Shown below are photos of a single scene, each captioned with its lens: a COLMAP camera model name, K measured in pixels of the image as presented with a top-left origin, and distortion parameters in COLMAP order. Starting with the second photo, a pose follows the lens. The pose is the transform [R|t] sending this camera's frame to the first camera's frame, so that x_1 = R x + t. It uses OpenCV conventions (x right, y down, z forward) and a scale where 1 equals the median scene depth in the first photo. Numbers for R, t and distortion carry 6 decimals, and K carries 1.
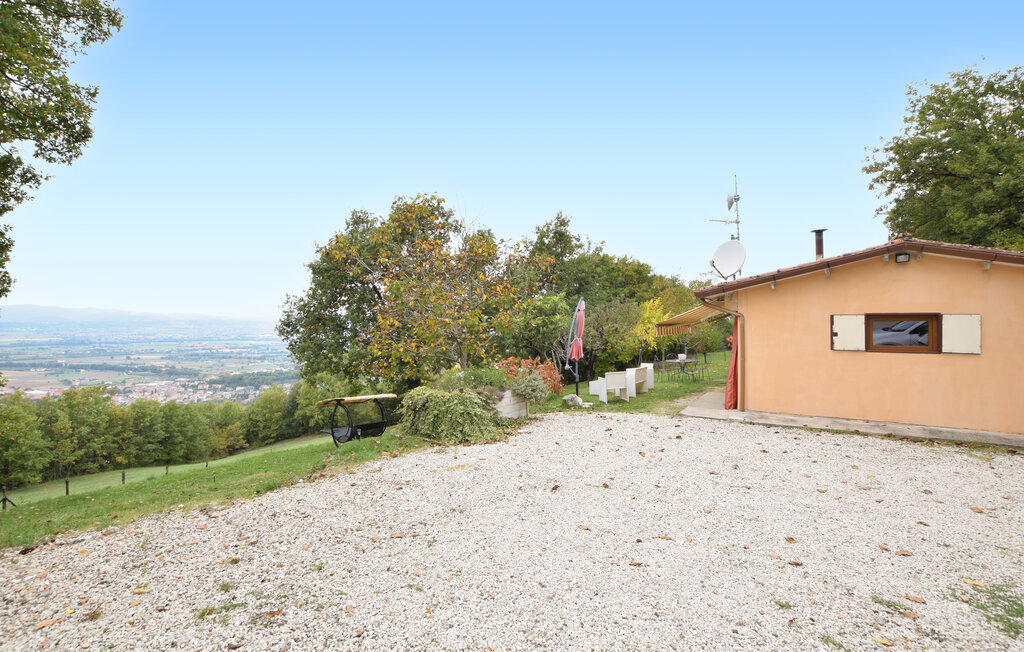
lens RADIAL K [[474.6, 0, 505.6], [0, 474.6, 303.5], [0, 0, 1]] dist [-0.018398, 0.000300]
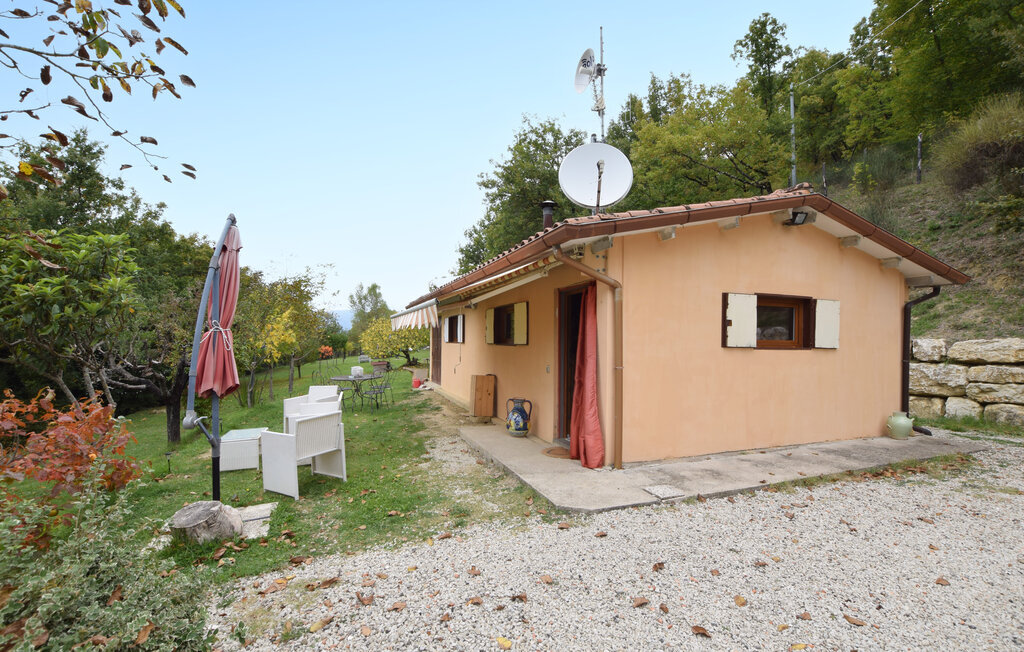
lens RADIAL K [[451.7, 0, 512.0], [0, 451.7, 326.0], [0, 0, 1]] dist [-0.025637, 0.000072]
pose [[0.599635, 0.030931, 0.799675, 0.023595], [-0.043565, 0.999033, -0.005975, 0.071181], [-0.799087, -0.031255, 0.600403, 0.715651]]
